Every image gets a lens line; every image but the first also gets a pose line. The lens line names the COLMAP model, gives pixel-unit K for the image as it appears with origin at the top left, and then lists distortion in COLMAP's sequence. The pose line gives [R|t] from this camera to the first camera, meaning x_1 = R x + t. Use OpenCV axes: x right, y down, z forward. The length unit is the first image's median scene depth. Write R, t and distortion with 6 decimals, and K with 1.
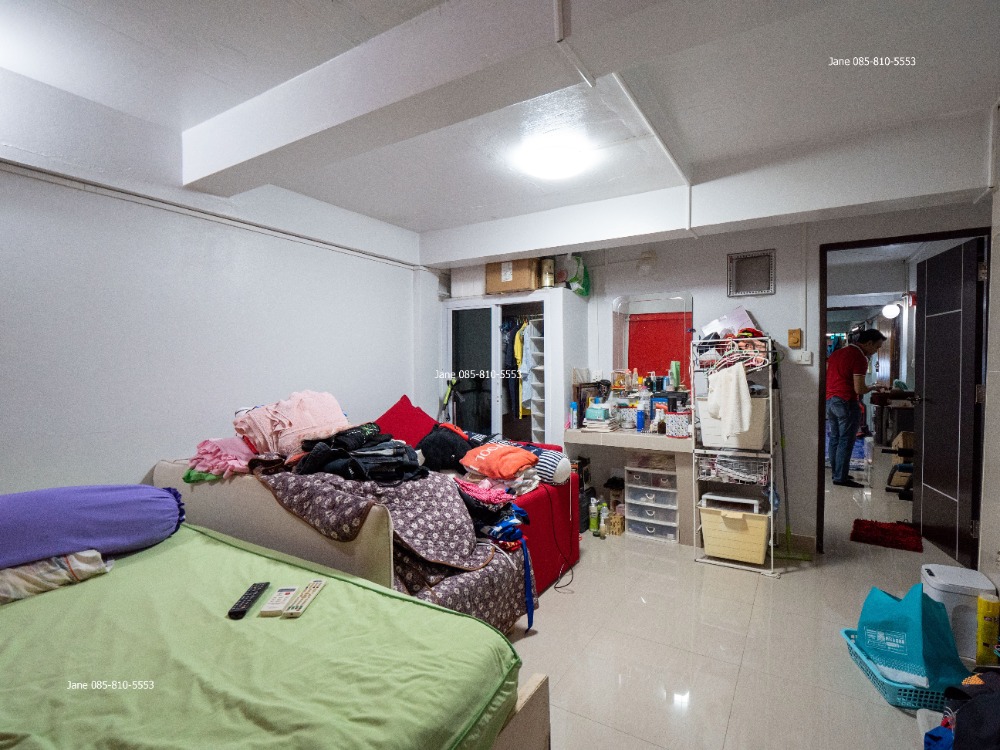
lens RADIAL K [[487.8, 0, 500.0], [0, 487.8, 375.0], [0, 0, 1]] dist [-0.020628, -0.000588]
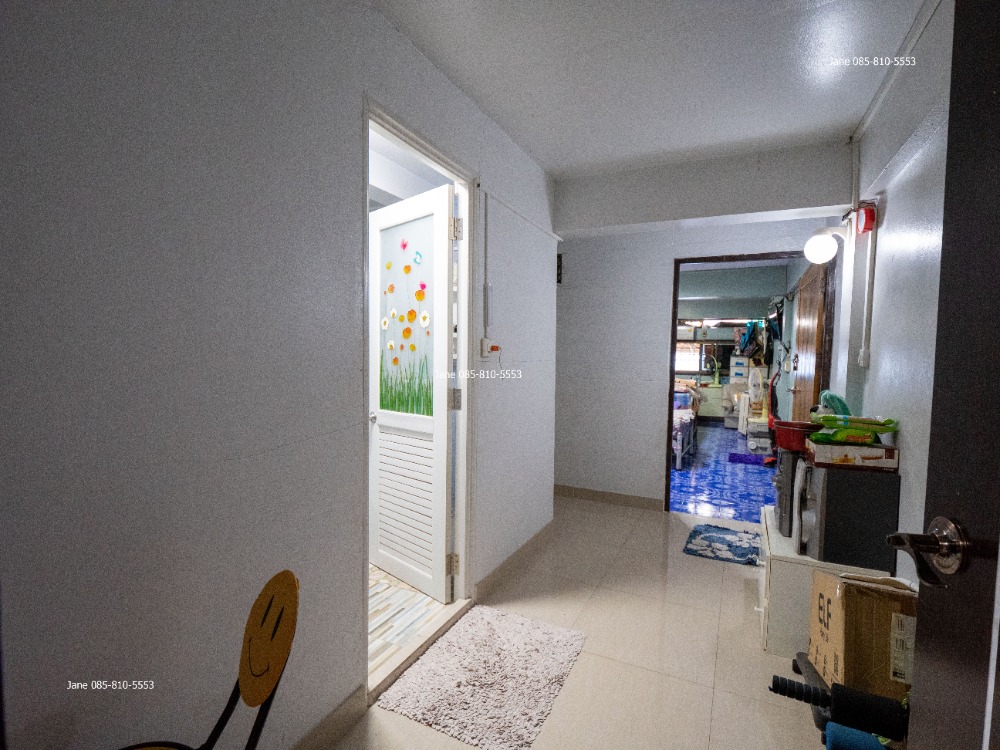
lens RADIAL K [[487.8, 0, 500.0], [0, 487.8, 375.0], [0, 0, 1]] dist [-0.020628, -0.000588]
pose [[0.994082, 0.017092, 0.107283, 0.445699], [-0.019689, 0.999537, 0.023194, -0.010826], [-0.106837, -0.025169, 0.993958, 0.552363]]
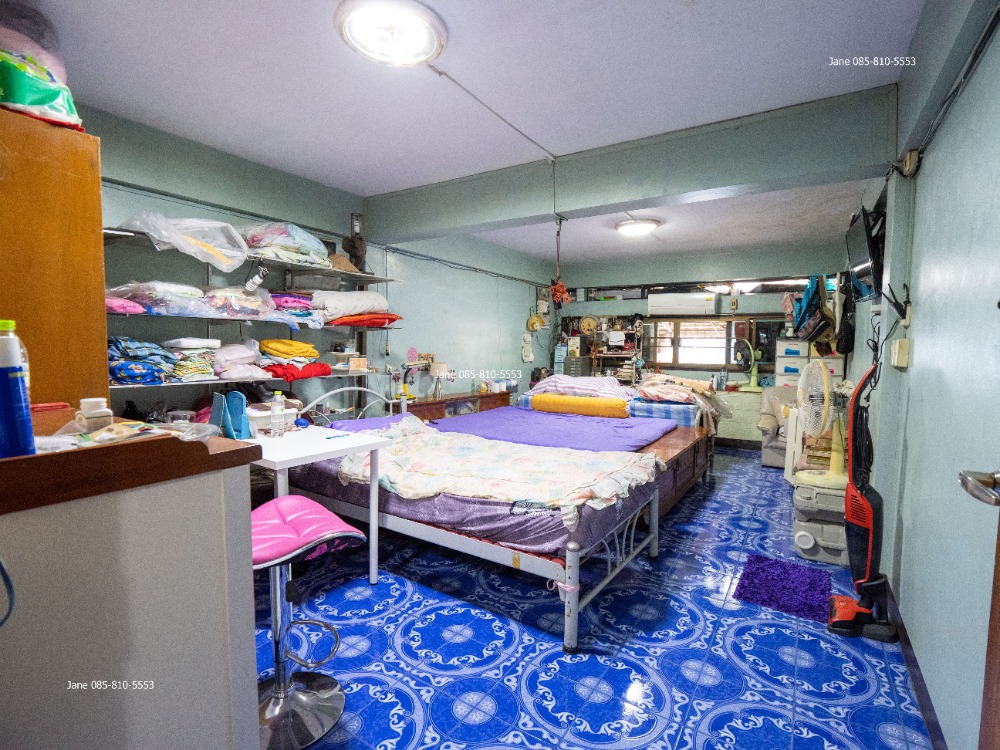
lens RADIAL K [[487.8, 0, 500.0], [0, 487.8, 375.0], [0, 0, 1]] dist [-0.020628, -0.000588]
pose [[0.999902, 0.013392, -0.004194, 0.905493], [-0.013227, 0.999223, 0.037123, -0.009203], [0.004688, -0.037064, 0.999302, 1.211410]]
